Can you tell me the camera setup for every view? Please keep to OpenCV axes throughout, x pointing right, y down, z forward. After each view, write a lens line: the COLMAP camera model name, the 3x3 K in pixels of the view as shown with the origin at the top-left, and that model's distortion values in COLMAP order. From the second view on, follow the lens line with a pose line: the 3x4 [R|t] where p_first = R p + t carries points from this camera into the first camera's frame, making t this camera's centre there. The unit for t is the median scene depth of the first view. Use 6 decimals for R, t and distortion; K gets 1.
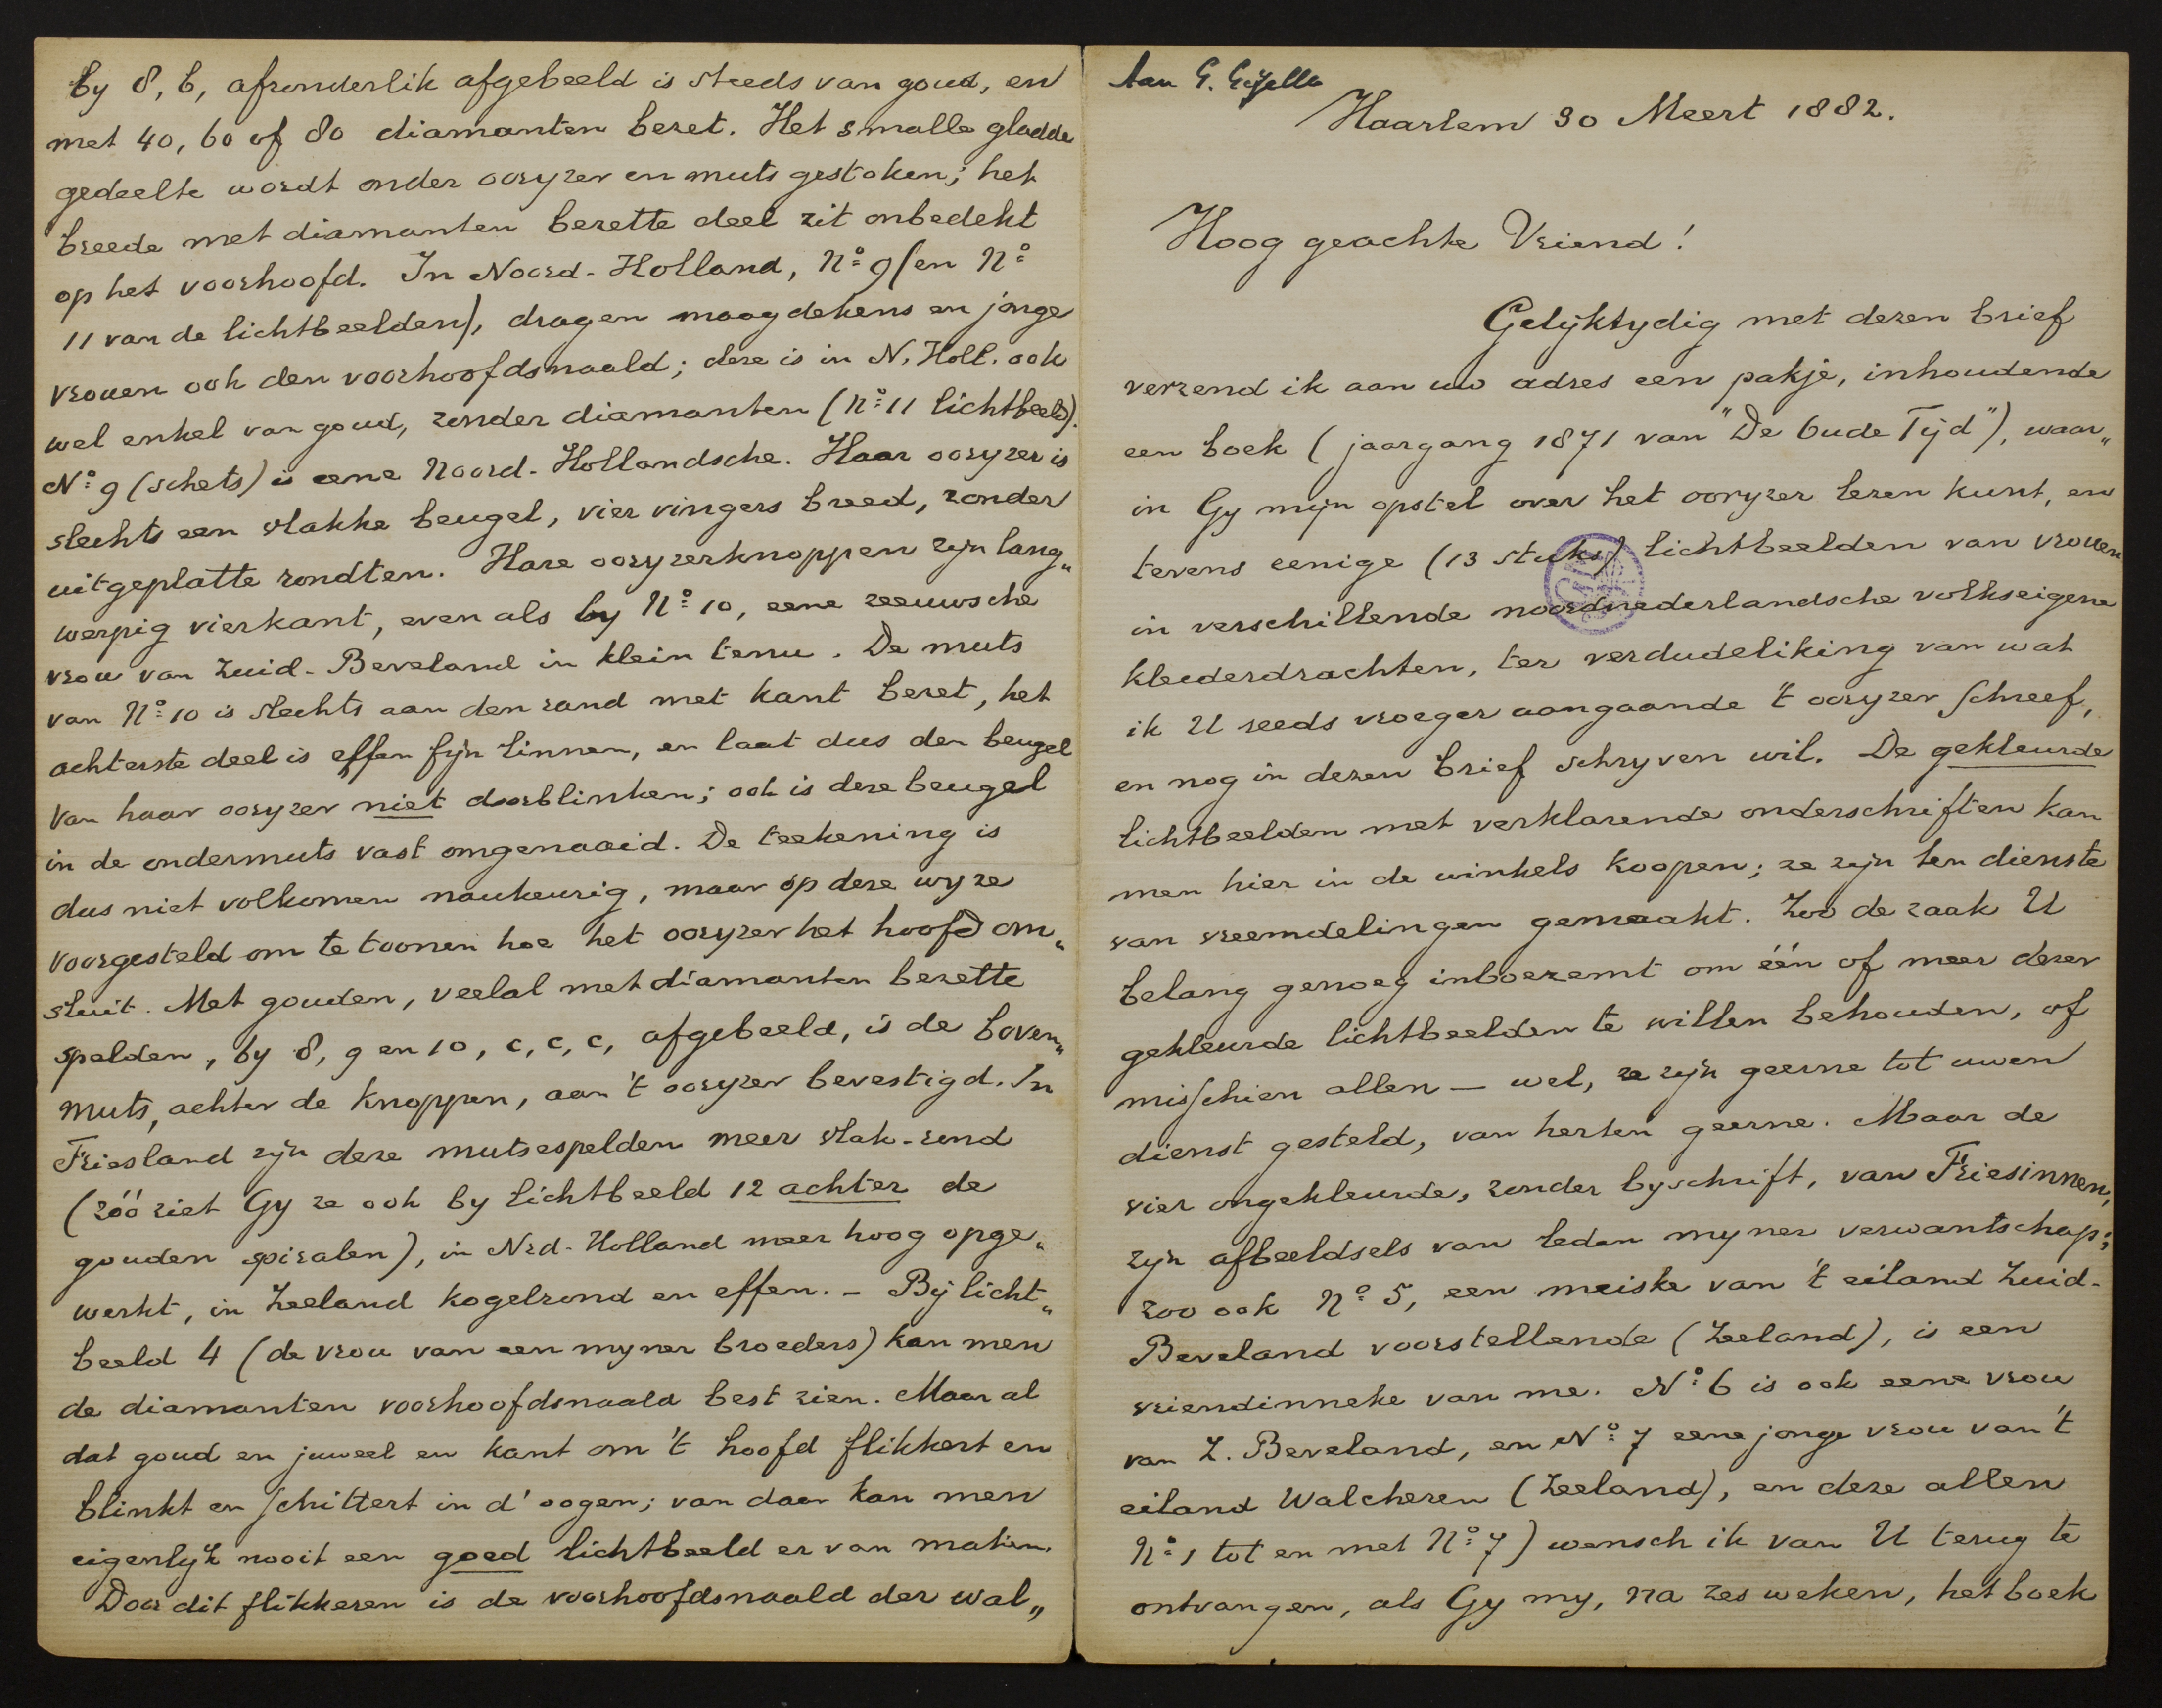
lens RADIAL K [[6337.4, 0, 1089.3], [0, 6337.4, 848.5], [0, 0, 1]] dist [-0.116257, 0.000000]
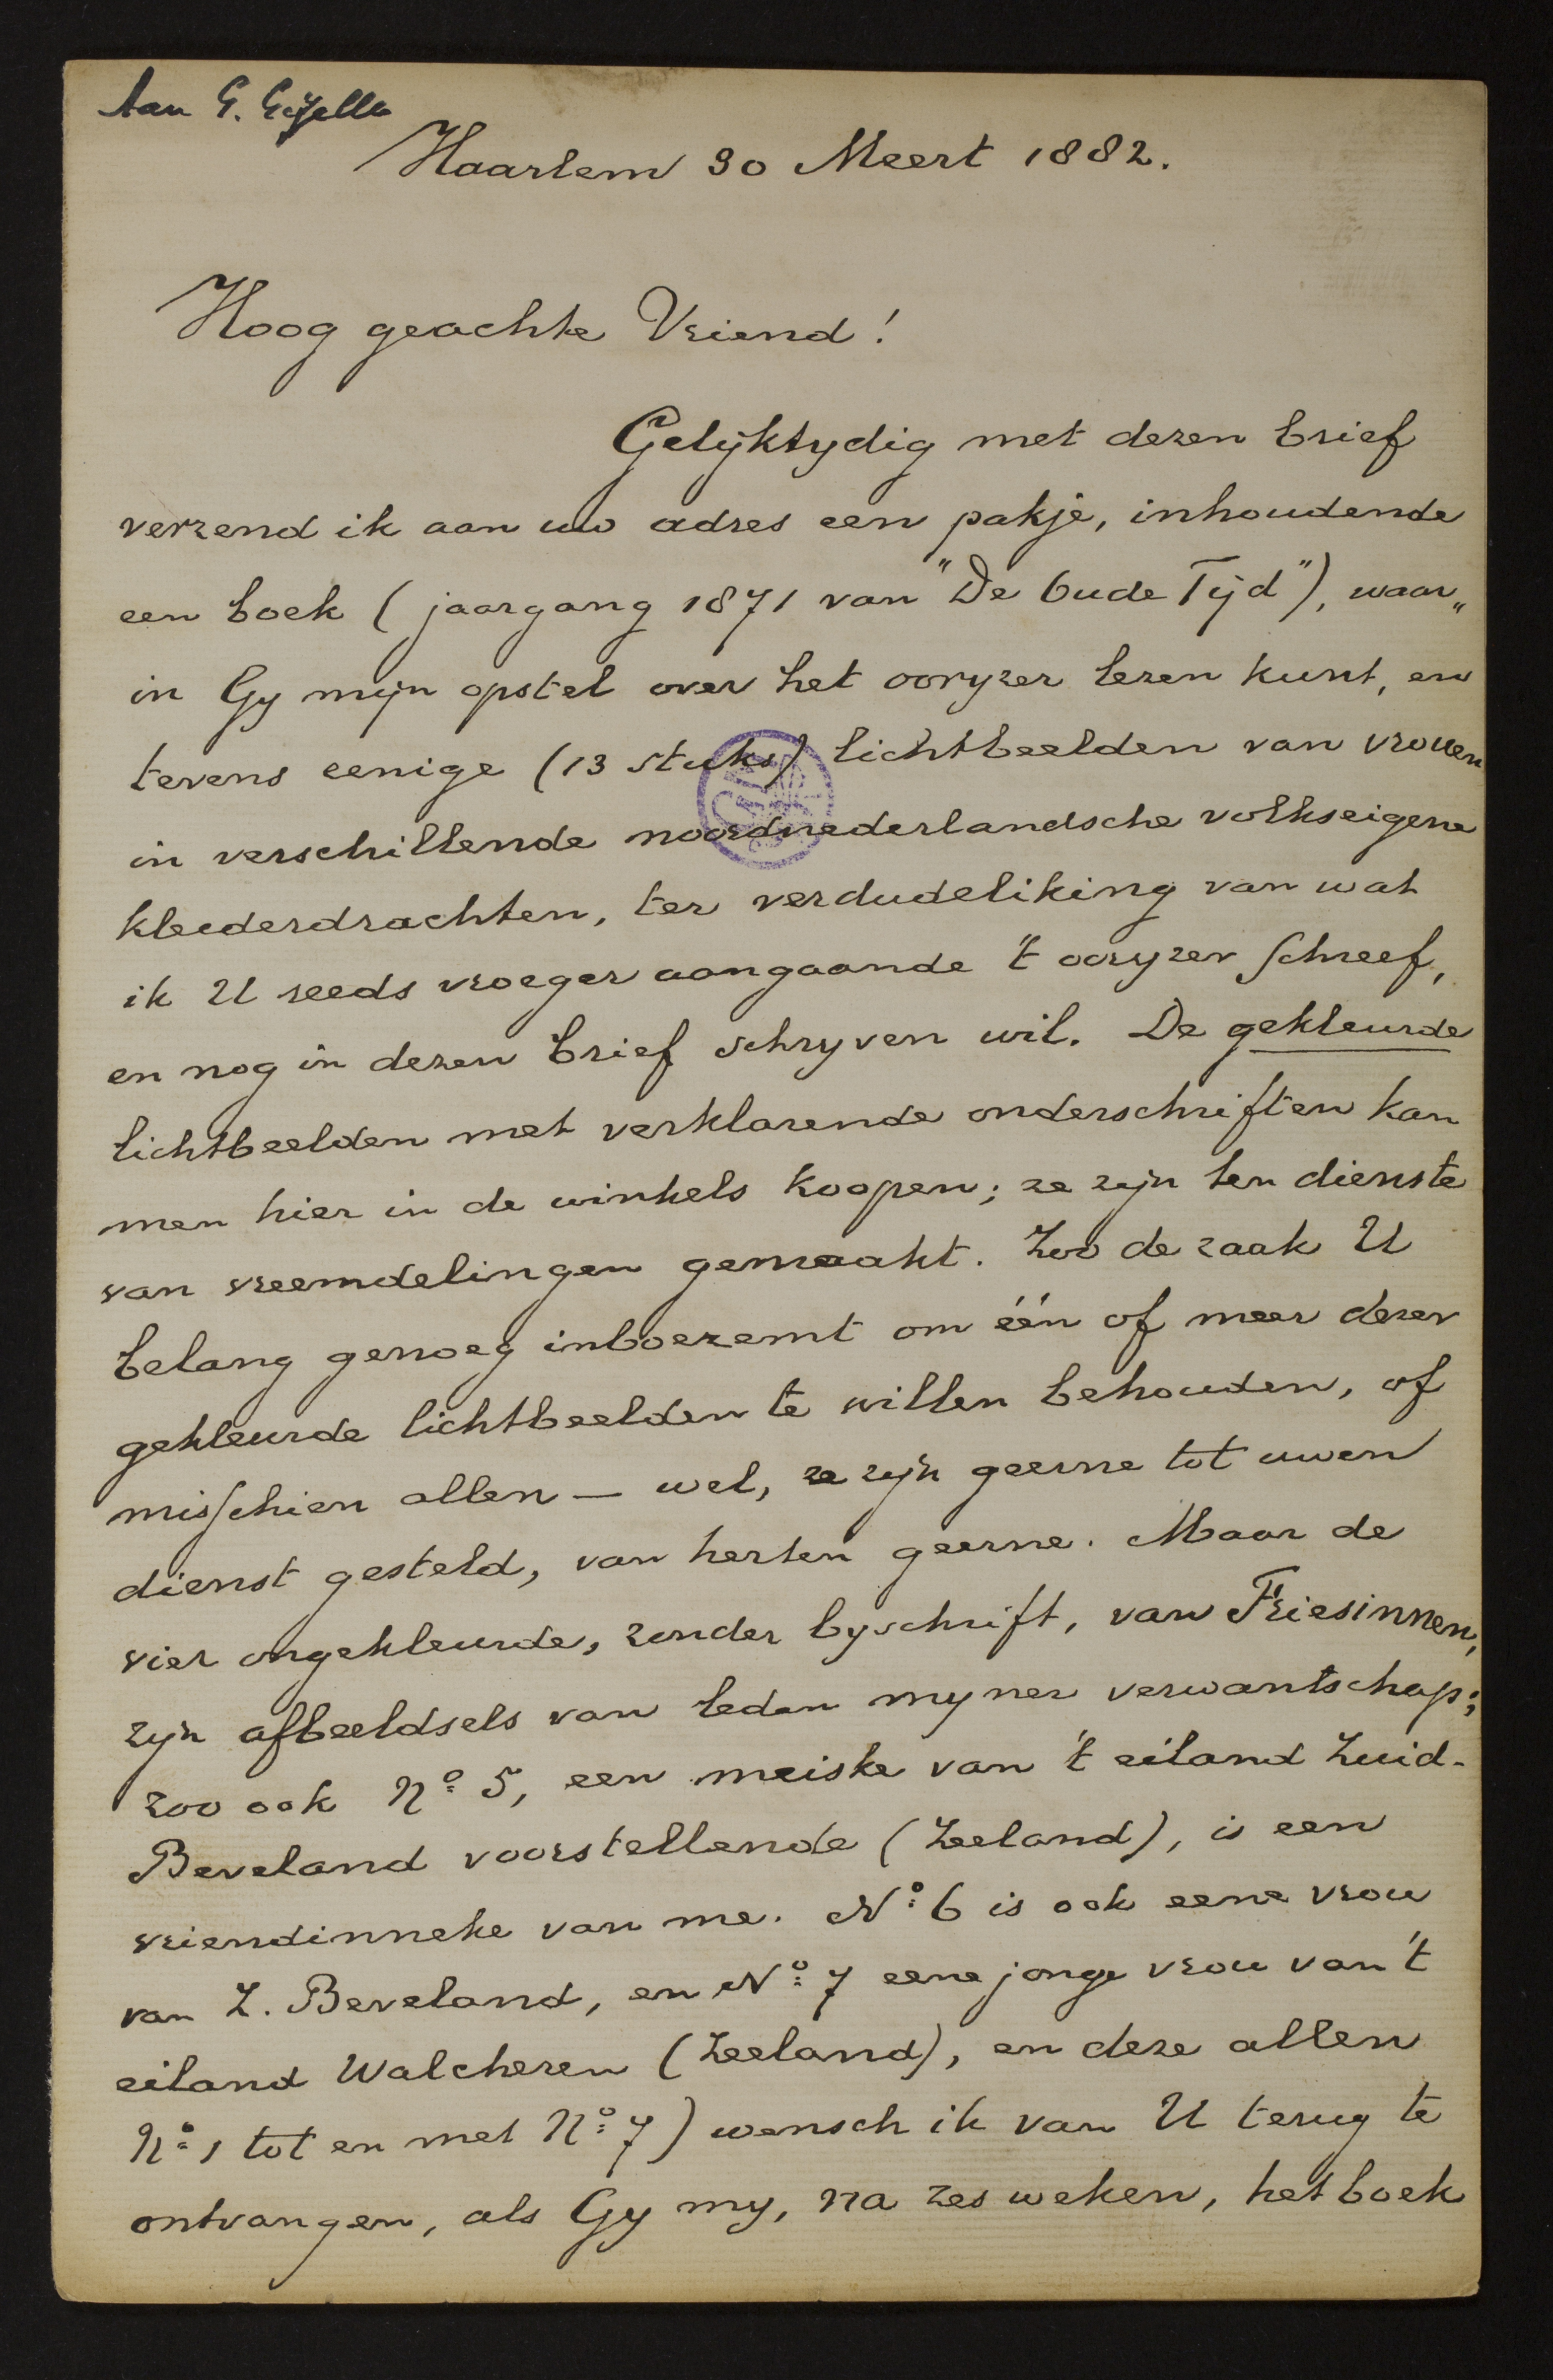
lens RADIAL K [[7825.7, 0, 768.1], [0, 7825.7, 1187.0], [0, 0, 1]] dist [-0.017246, 0.000000]
pose [[0.995980, -0.000021, 0.089572, -0.000877], [-0.000756, 0.999962, 0.008644, -0.005031], [-0.089568, -0.008677, 0.995943, 0.104418]]
